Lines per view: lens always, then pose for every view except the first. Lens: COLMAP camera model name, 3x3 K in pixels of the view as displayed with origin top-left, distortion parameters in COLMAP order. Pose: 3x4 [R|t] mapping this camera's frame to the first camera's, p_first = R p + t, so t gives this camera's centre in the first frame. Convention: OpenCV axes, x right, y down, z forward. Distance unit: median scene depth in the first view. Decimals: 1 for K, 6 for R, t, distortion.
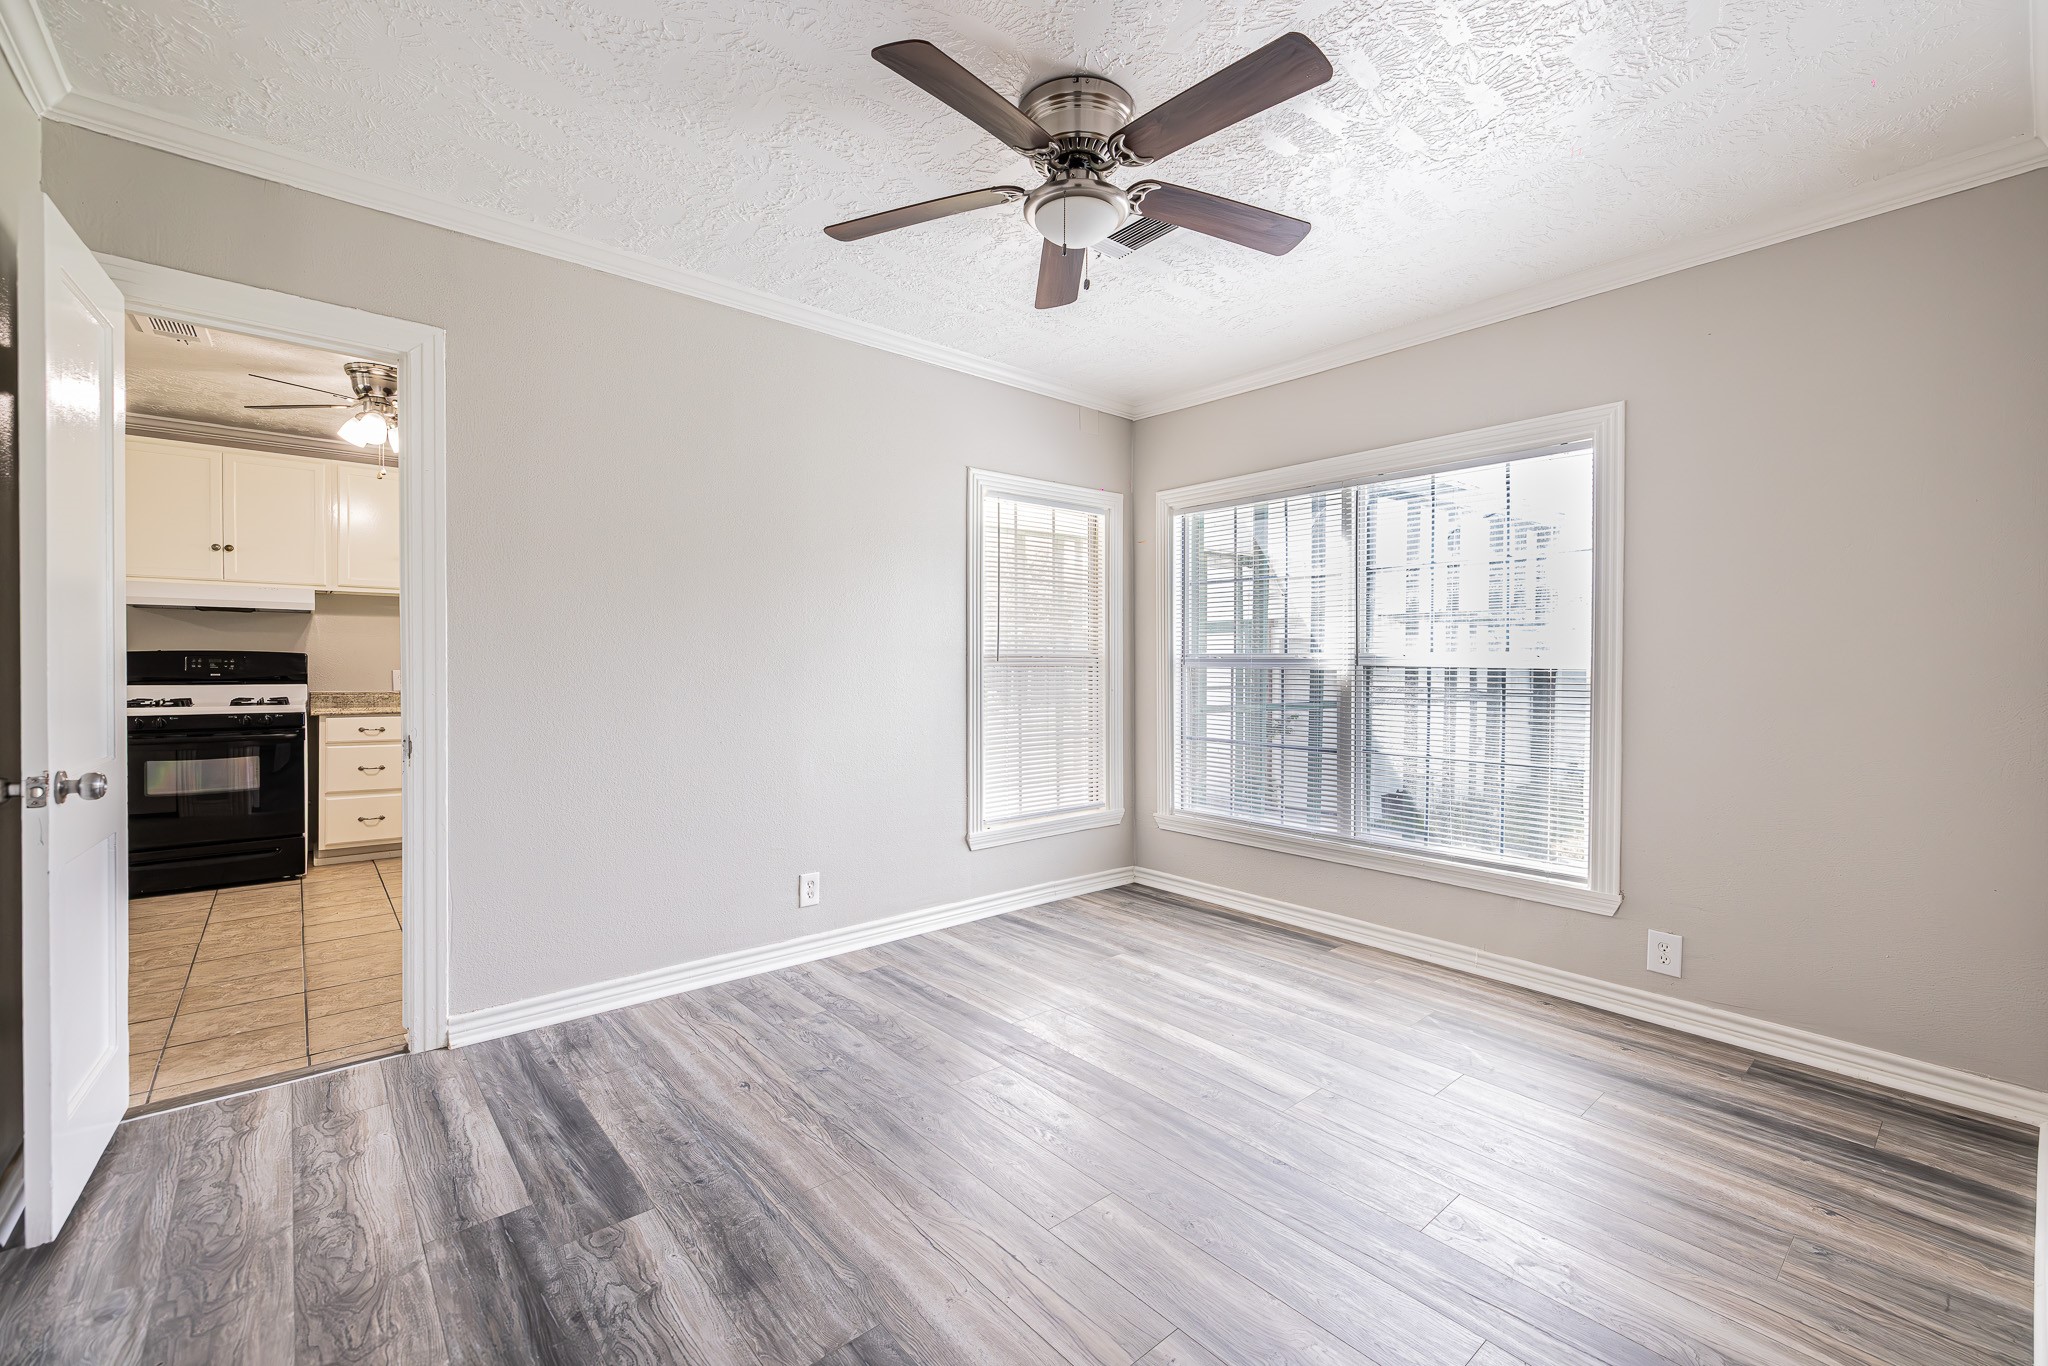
lens RADIAL K [[852.2, 0, 1032.7], [0, 852.2, 678.2], [0, 0, 1]] dist [-0.000053, 0.001165]
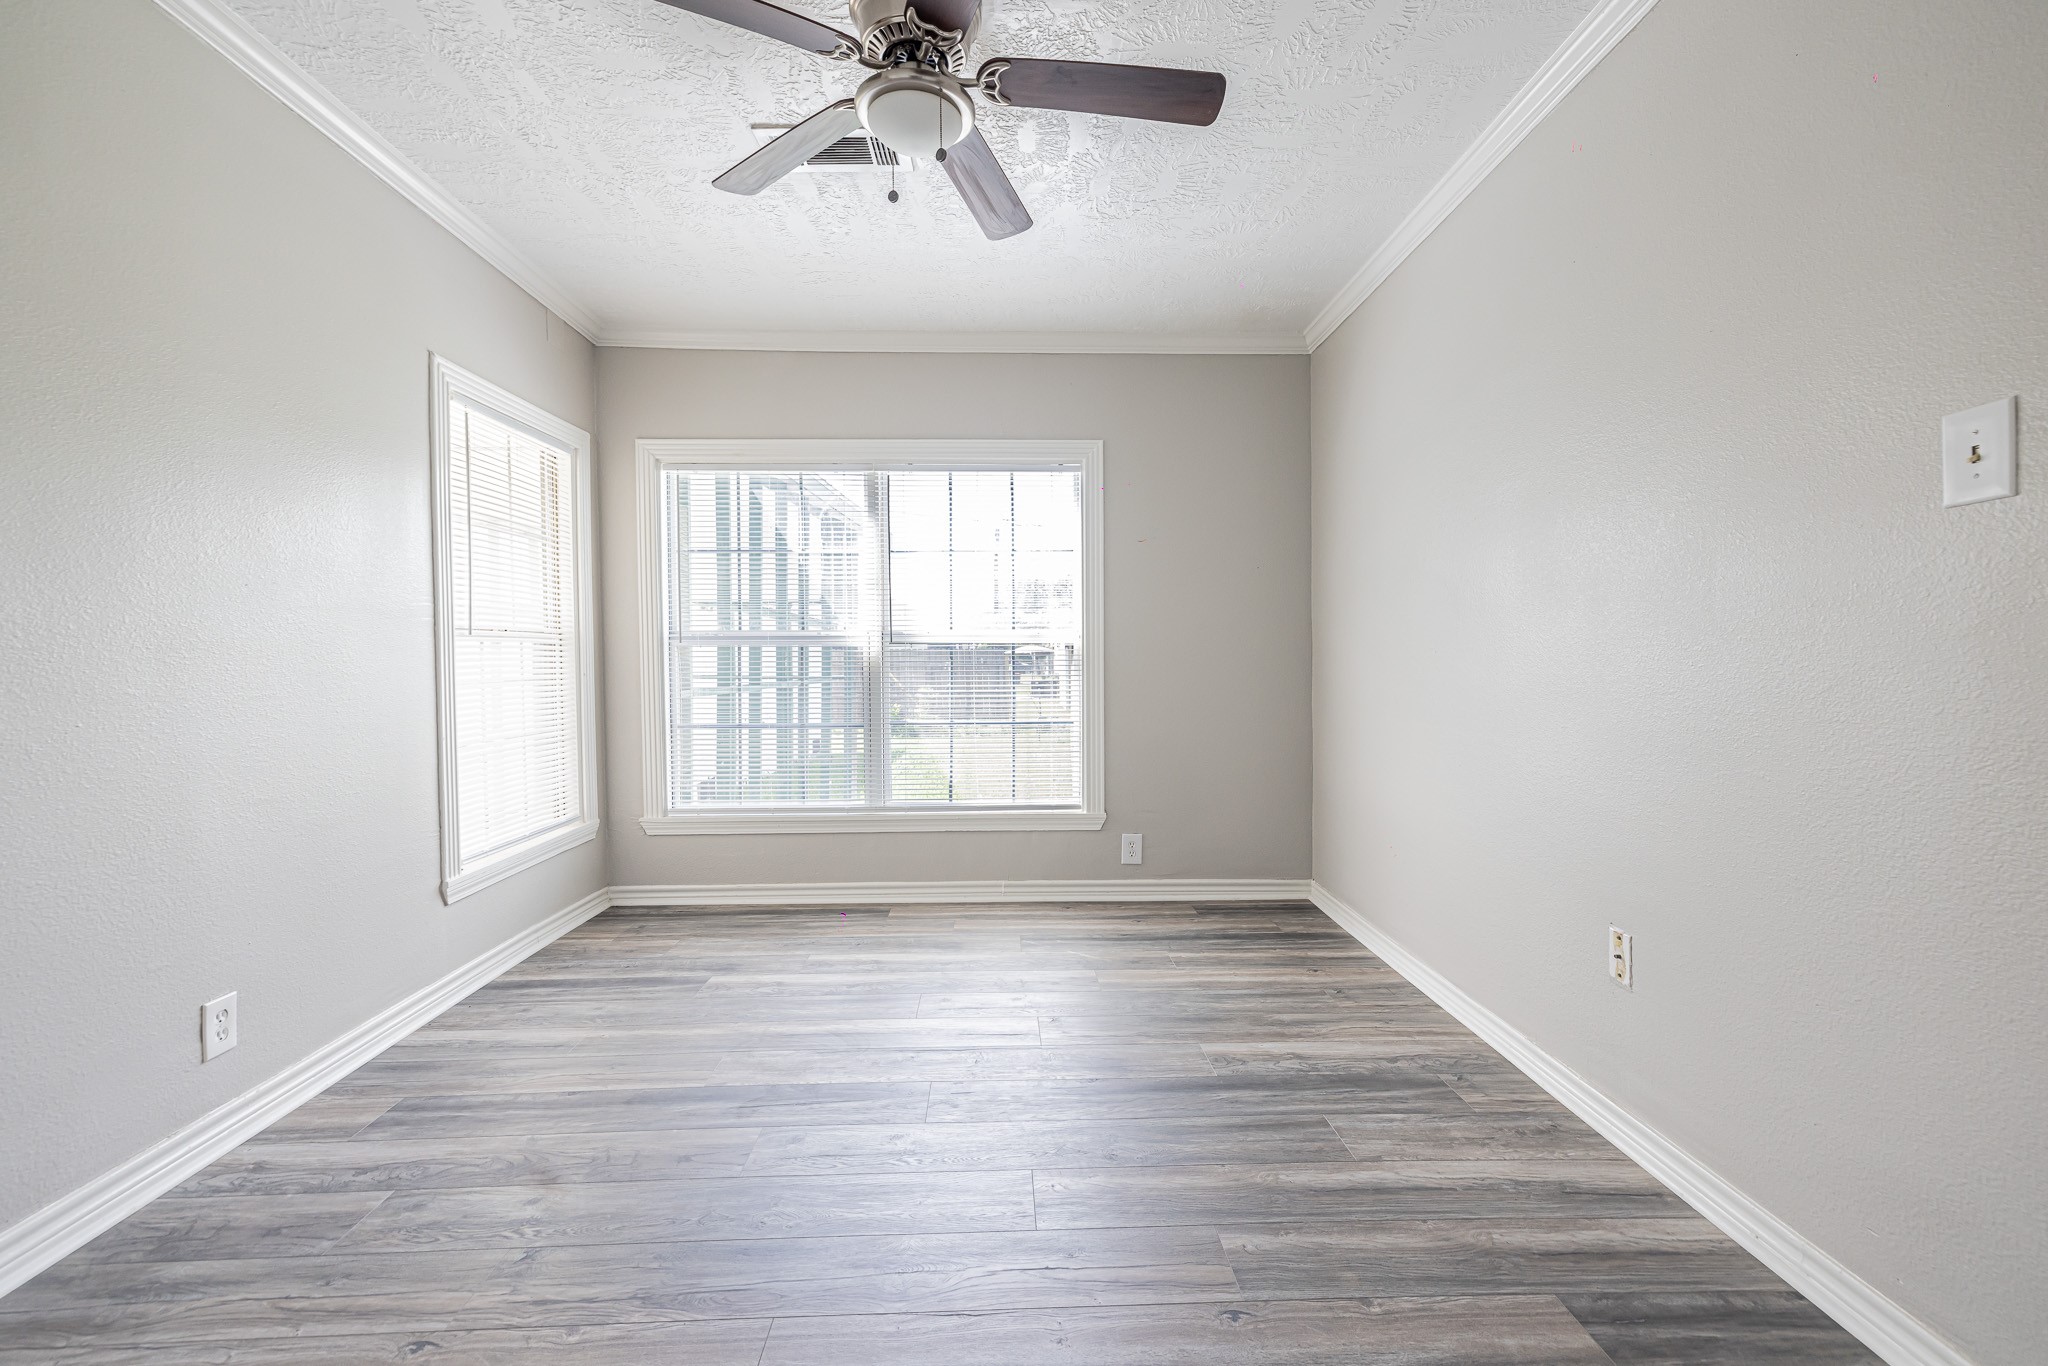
lens RADIAL K [[852.2, 0, 1028.8], [0, 852.2, 679.6], [0, 0, 1]] dist [-0.000053, 0.001165]
pose [[0.630364, -0.027673, 0.775806, -0.359543], [0.021017, 0.999606, 0.018579, 0.016978], [-0.776015, 0.004594, 0.630697, 0.219188]]
